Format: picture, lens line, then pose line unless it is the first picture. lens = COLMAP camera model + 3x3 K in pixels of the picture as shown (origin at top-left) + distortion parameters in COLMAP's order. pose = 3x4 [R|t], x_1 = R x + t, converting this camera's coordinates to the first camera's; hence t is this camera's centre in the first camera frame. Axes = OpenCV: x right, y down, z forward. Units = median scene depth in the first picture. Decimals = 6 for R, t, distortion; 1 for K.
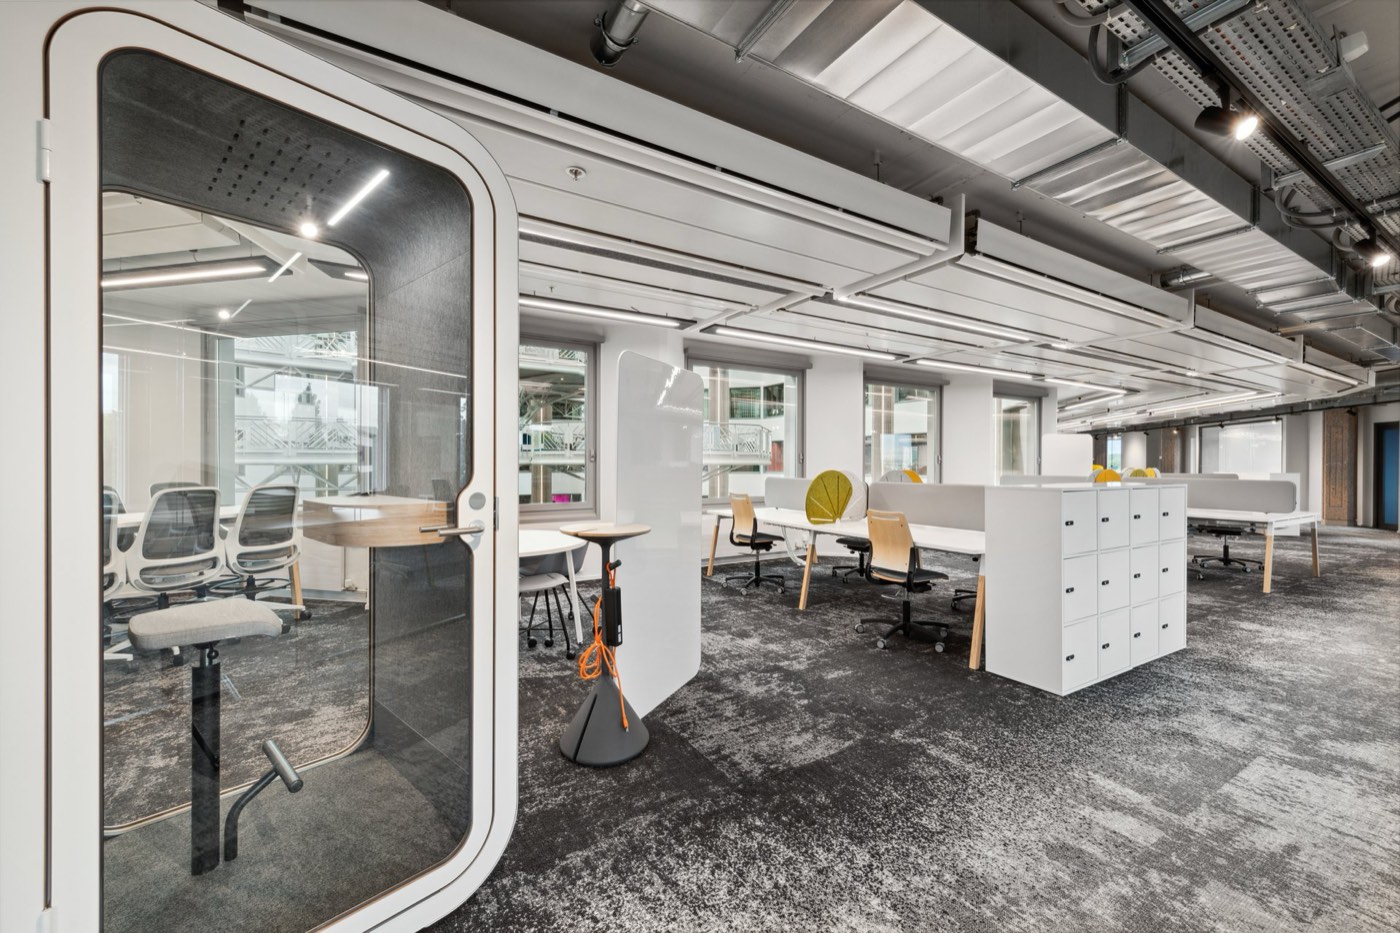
lens RADIAL K [[546.2, 0, 694.6], [0, 546.2, 471.6], [0, 0, 1]] dist [0.000091, -0.000531]
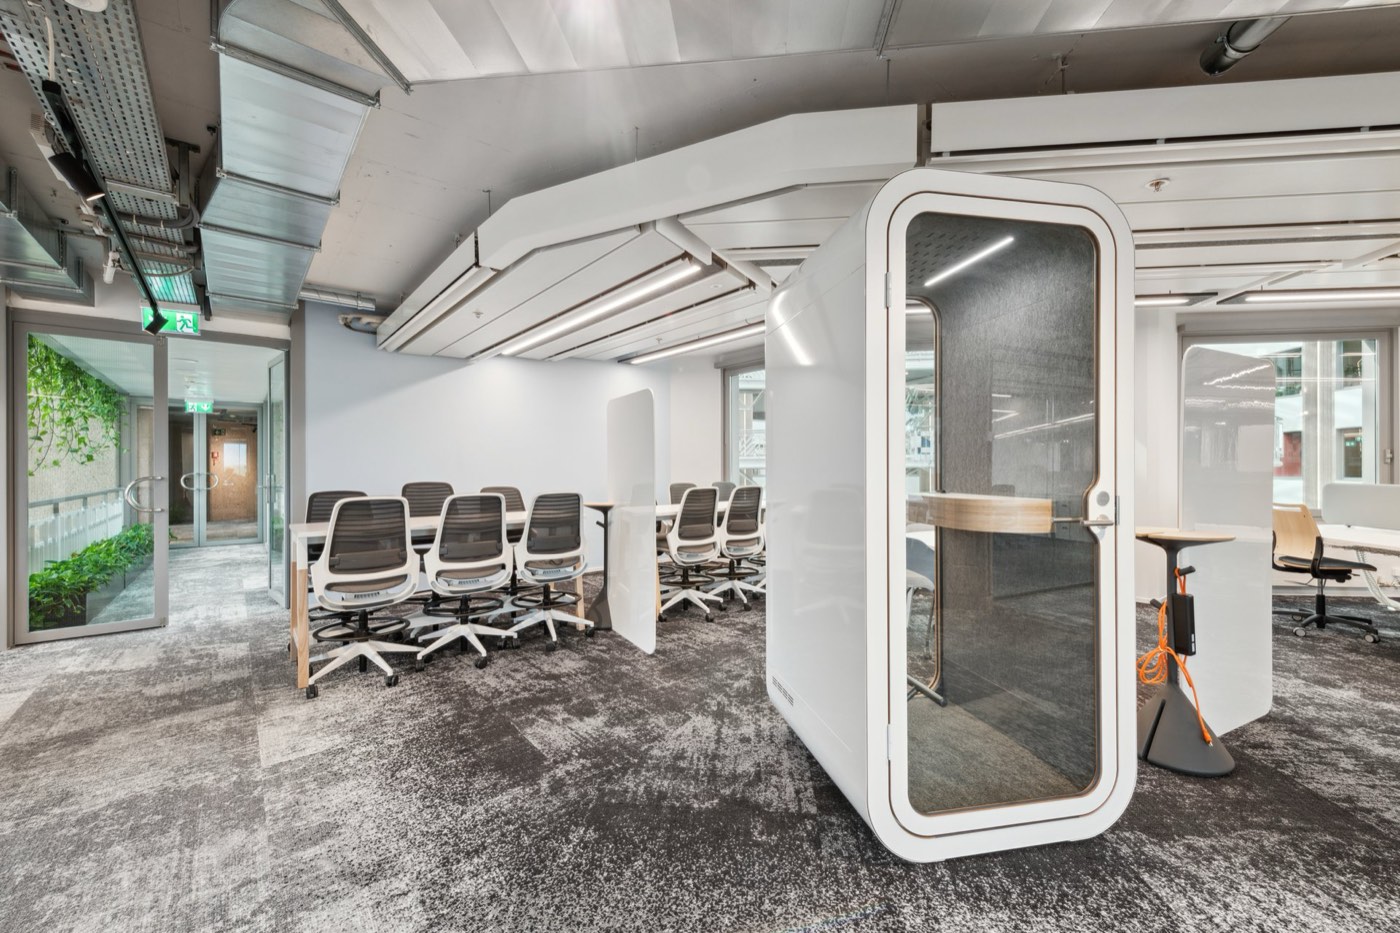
lens RADIAL K [[563.5, 0, 699.3], [0, 563.5, 472.9], [0, 0, 1]] dist [0.000311, 0.000490]
pose [[0.796885, -0.006418, -0.604097, -0.171042], [0.001899, 0.999965, -0.008118, 0.003493], [0.604128, 0.005322, 0.796869, -0.236601]]
